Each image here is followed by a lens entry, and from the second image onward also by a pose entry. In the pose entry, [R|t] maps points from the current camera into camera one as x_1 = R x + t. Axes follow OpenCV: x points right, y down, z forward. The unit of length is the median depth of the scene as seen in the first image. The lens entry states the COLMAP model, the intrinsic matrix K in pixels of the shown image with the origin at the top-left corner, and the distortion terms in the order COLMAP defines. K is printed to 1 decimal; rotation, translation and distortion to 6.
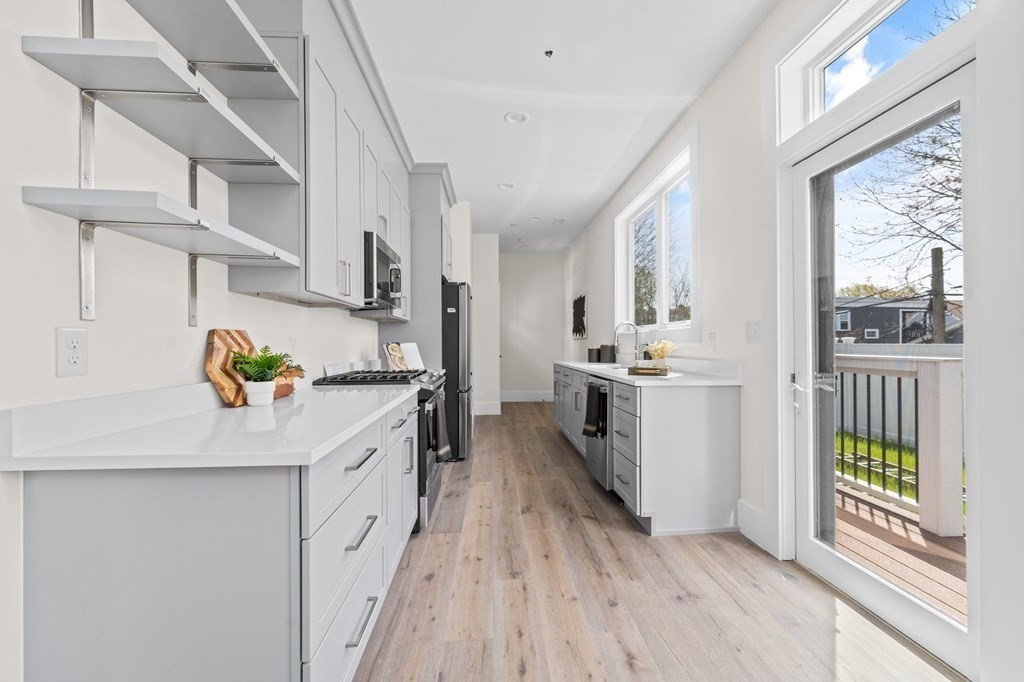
lens RADIAL K [[419.9, 0, 508.4], [0, 419.9, 343.0], [0, 0, 1]] dist [0.001362, -0.000168]
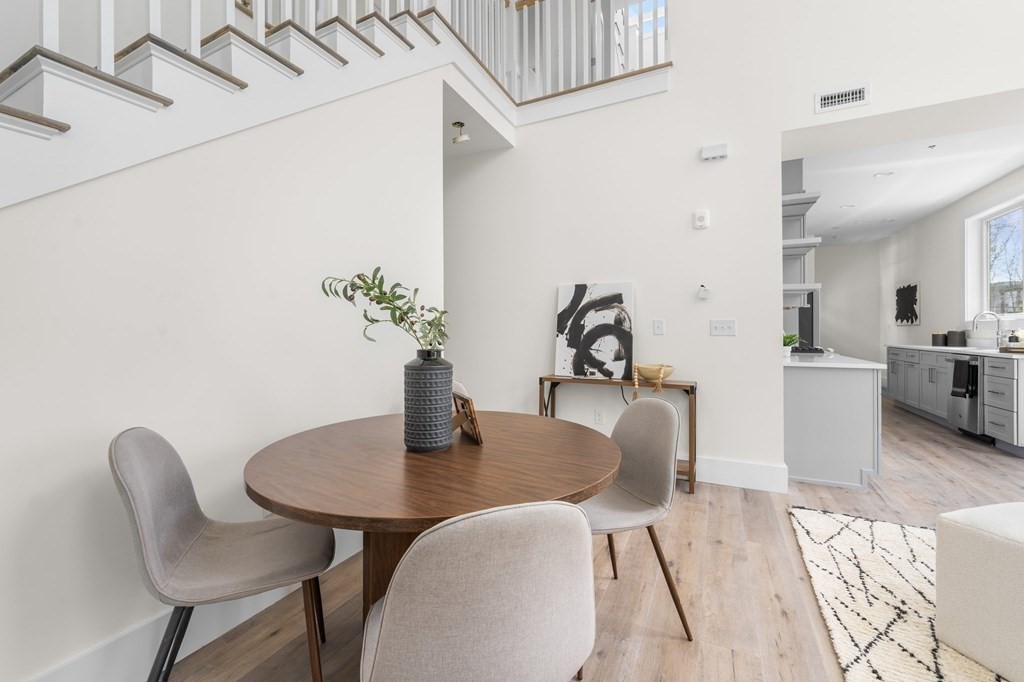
lens RADIAL K [[419.9, 0, 509.1], [0, 419.9, 326.5], [0, 0, 1]] dist [0.001362, -0.000168]
pose [[0.871478, 0.001709, -0.490431, -0.418615], [-0.003154, 0.999993, -0.002121, -0.002091], [0.490424, 0.003396, 0.871477, -0.944097]]
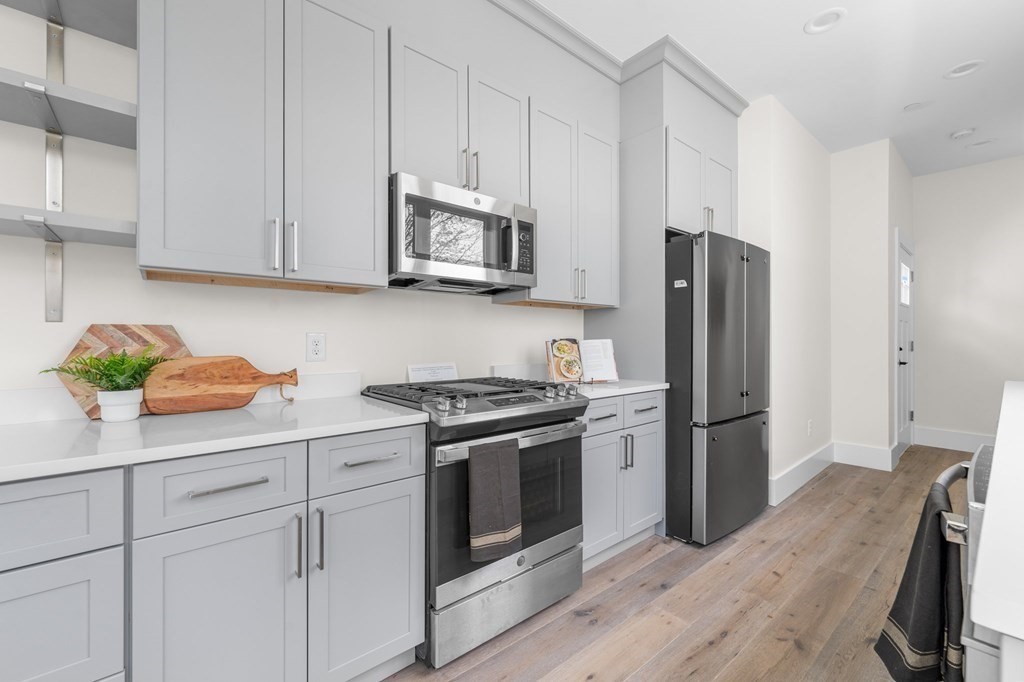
lens RADIAL K [[419.9, 0, 508.1], [0, 419.9, 339.9], [0, 0, 1]] dist [0.001362, -0.000168]
pose [[0.601891, 0.002623, -0.798574, 0.250460], [0.000819, 0.999992, 0.003902, -0.002293], [0.798578, -0.003003, 0.601884, 0.601467]]
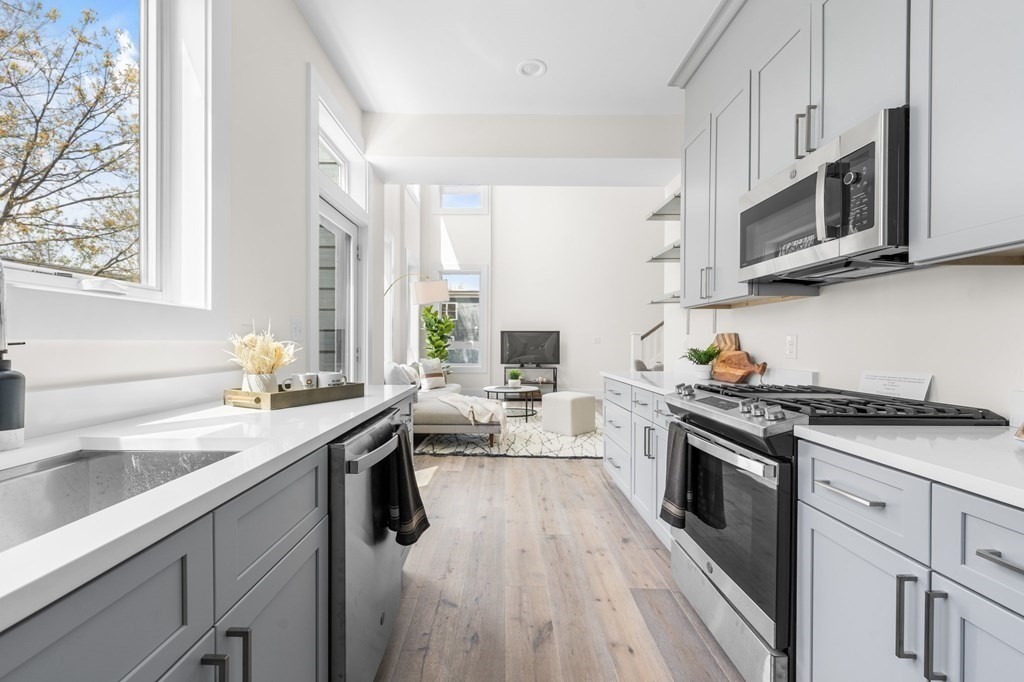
lens RADIAL K [[419.9, 0, 510.5], [0, 419.9, 344.4], [0, 0, 1]] dist [0.001362, -0.000168]
pose [[-0.999566, -0.002526, 0.029350, 0.066696], [-0.002609, 0.999993, -0.002759, 0.009073], [-0.029343, -0.002834, -0.999565, 1.452535]]
